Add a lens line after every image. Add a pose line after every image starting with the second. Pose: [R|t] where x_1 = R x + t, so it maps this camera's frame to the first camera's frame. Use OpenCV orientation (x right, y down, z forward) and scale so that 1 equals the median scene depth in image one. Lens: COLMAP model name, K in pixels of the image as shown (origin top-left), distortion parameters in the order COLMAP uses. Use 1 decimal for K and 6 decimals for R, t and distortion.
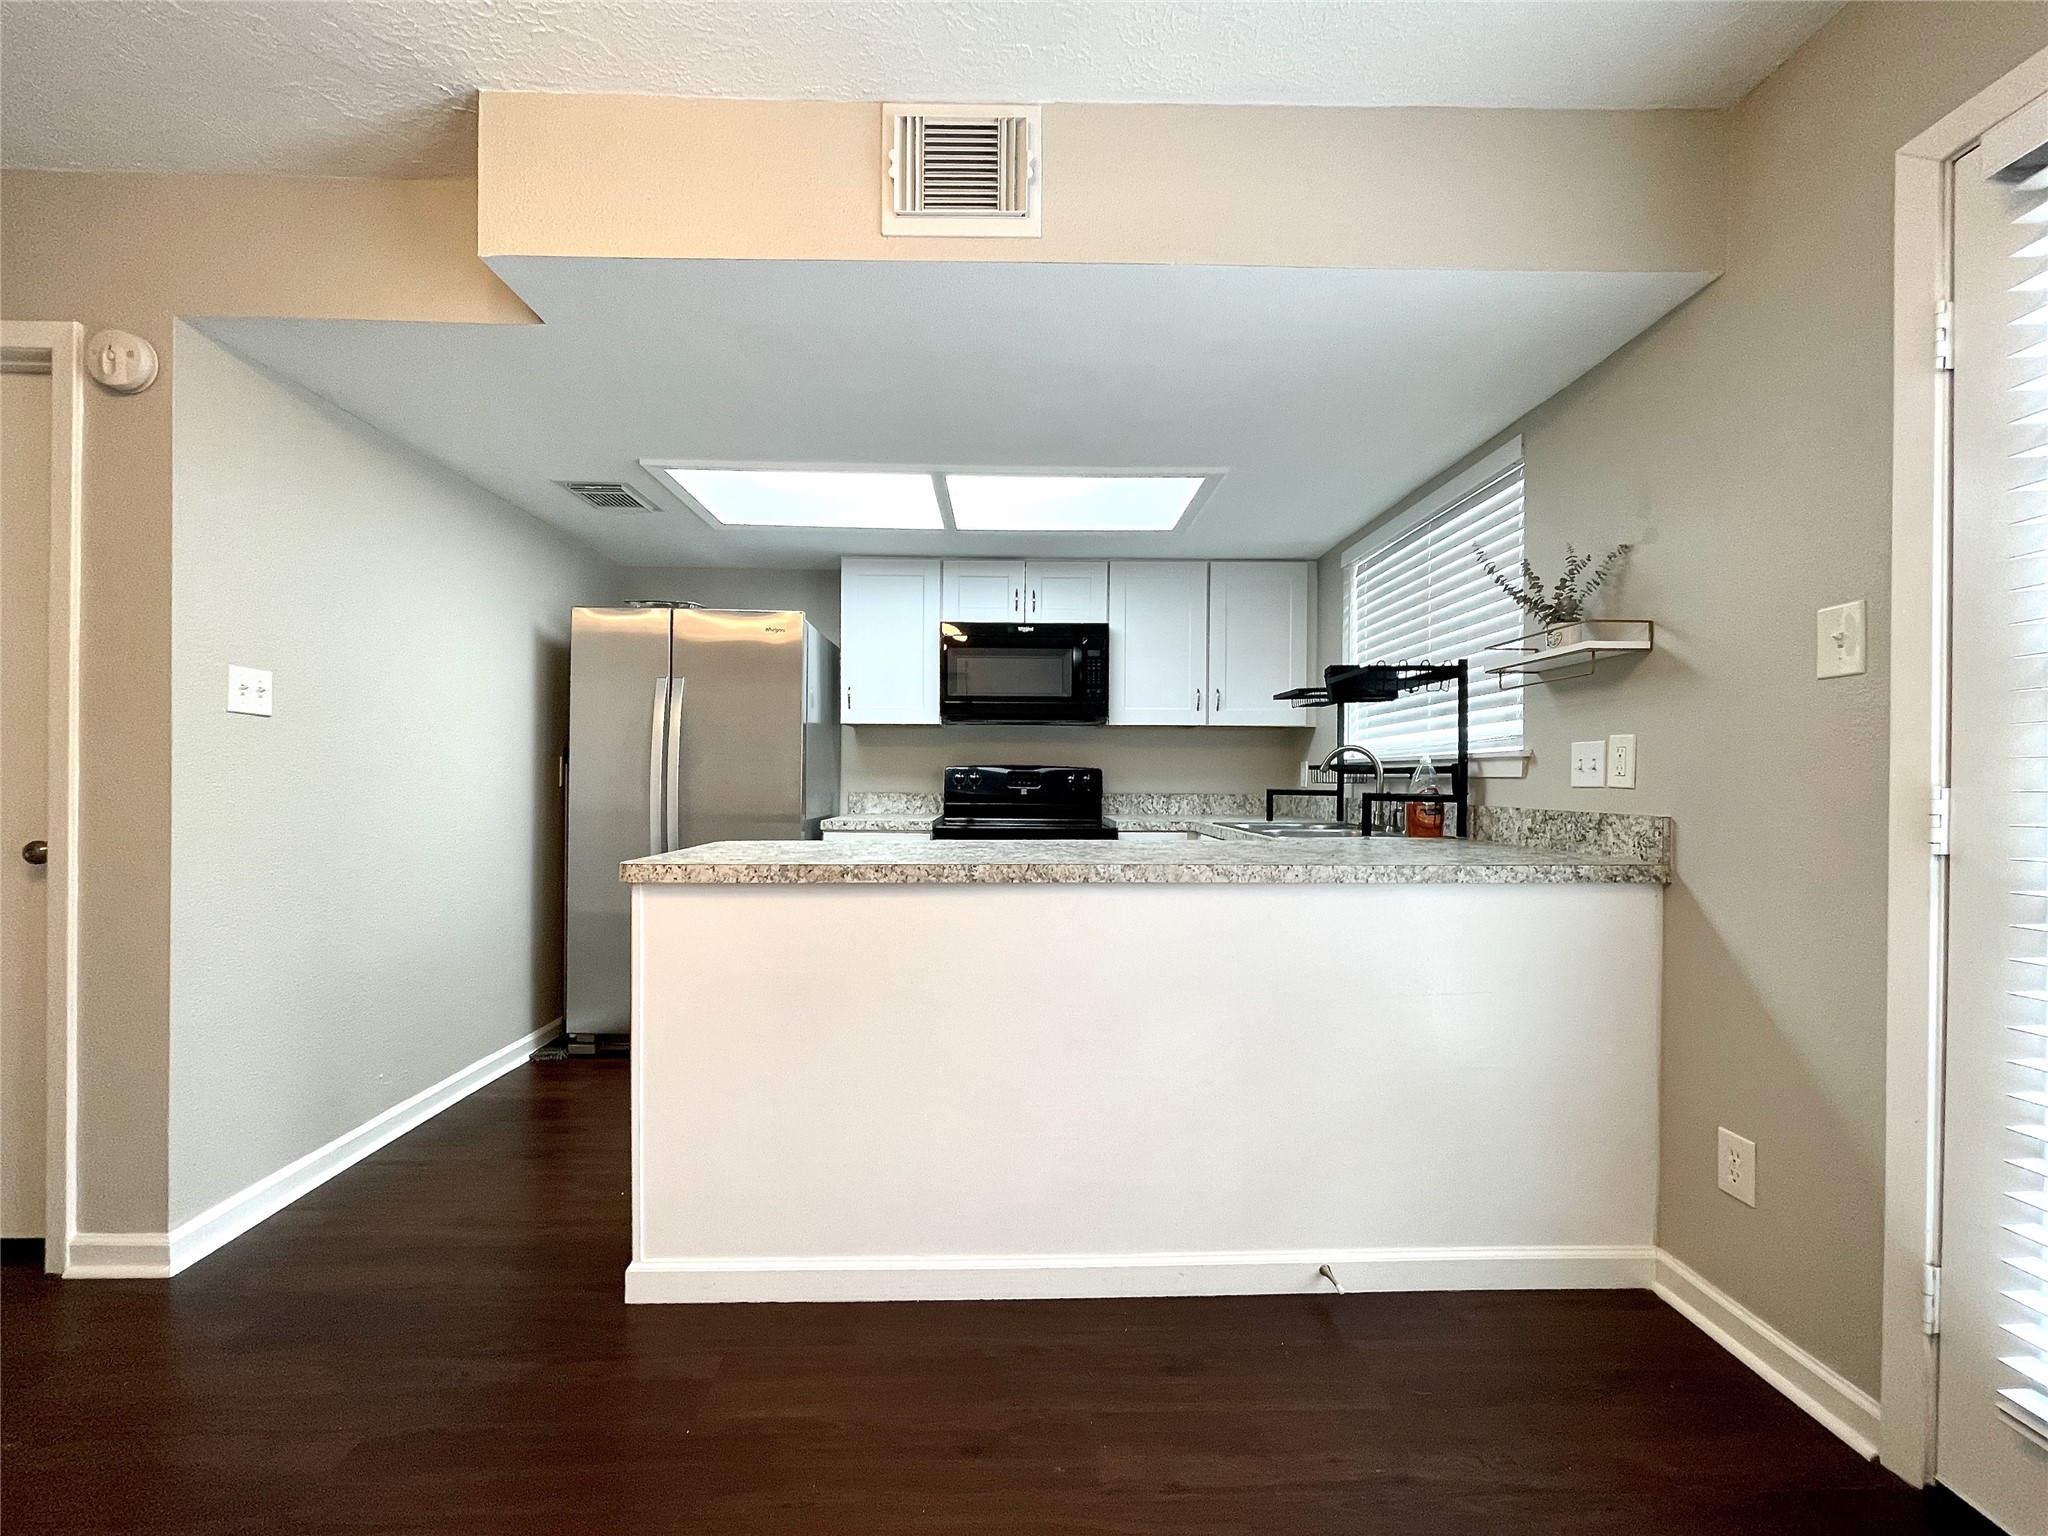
lens RADIAL K [[825.1, 0, 1031.0], [0, 825.1, 781.3], [0, 0, 1]] dist [0.001100, -0.000858]
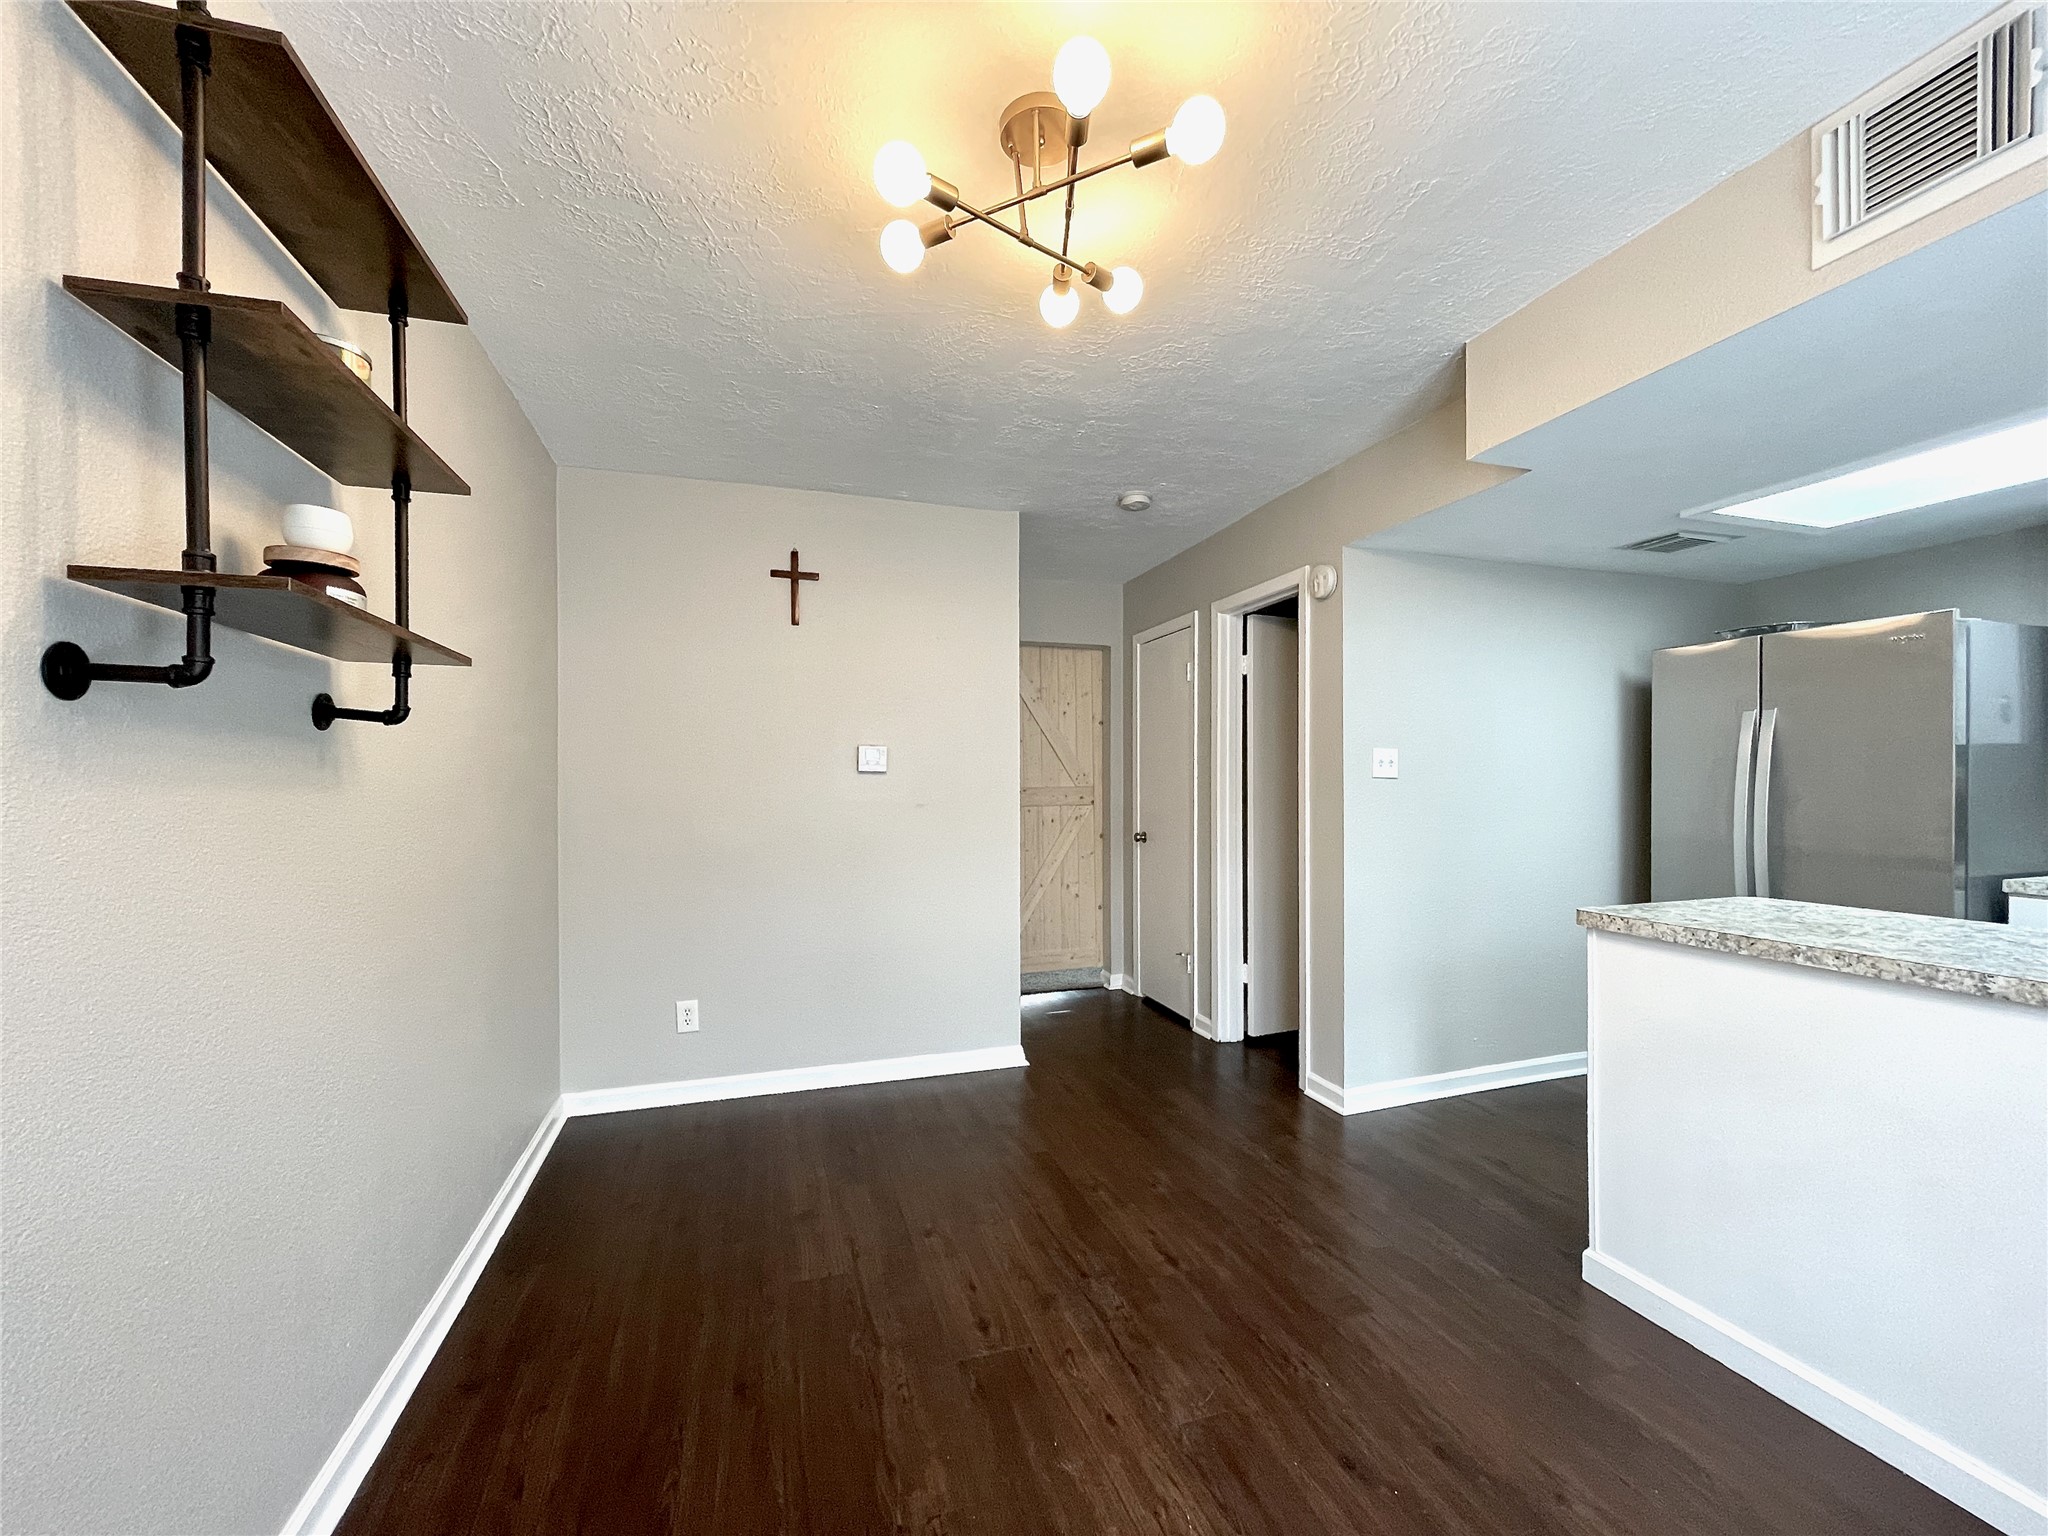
lens RADIAL K [[825.1, 0, 1029.2], [0, 825.1, 781.2], [0, 0, 1]] dist [0.001100, -0.000858]
pose [[0.279954, -0.006821, -0.959989, 0.375840], [0.004642, 0.999973, -0.005752, -0.071928], [0.960002, -0.002846, 0.279978, -0.085500]]
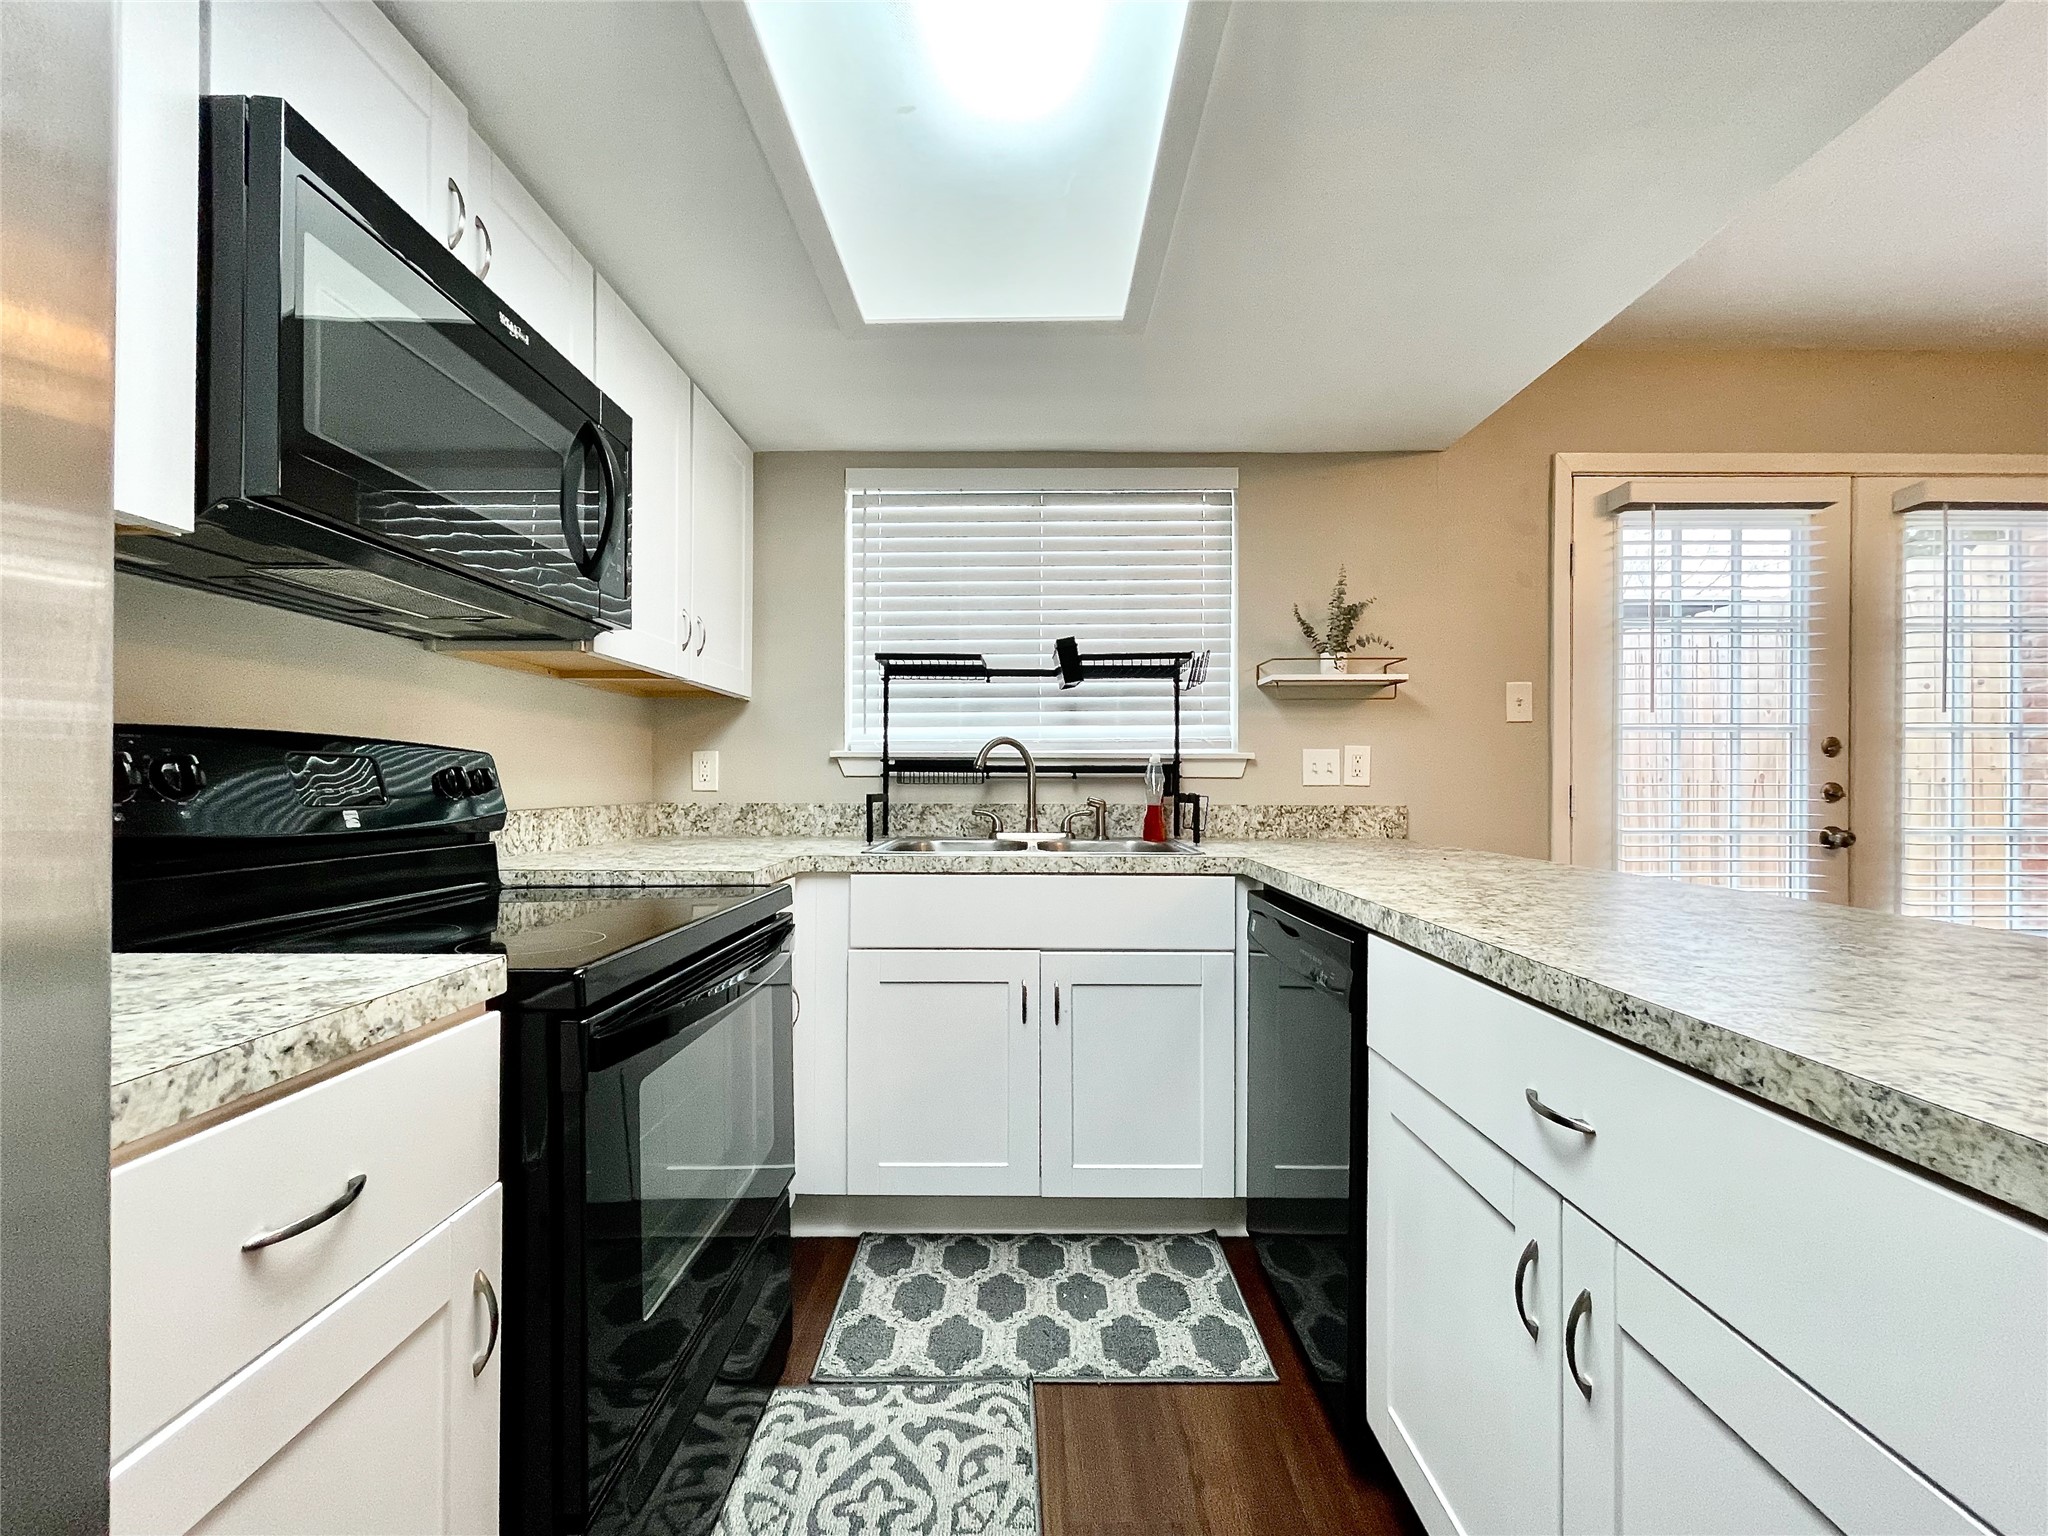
lens RADIAL K [[825.1, 0, 1020.3], [0, 825.1, 780.1], [0, 0, 1]] dist [0.001100, -0.000858]
pose [[0.055121, -0.019123, 0.998297, -0.626522], [-0.000139, 0.999816, 0.019160, -0.026229], [-0.998480, -0.001195, 0.055108, 1.440187]]
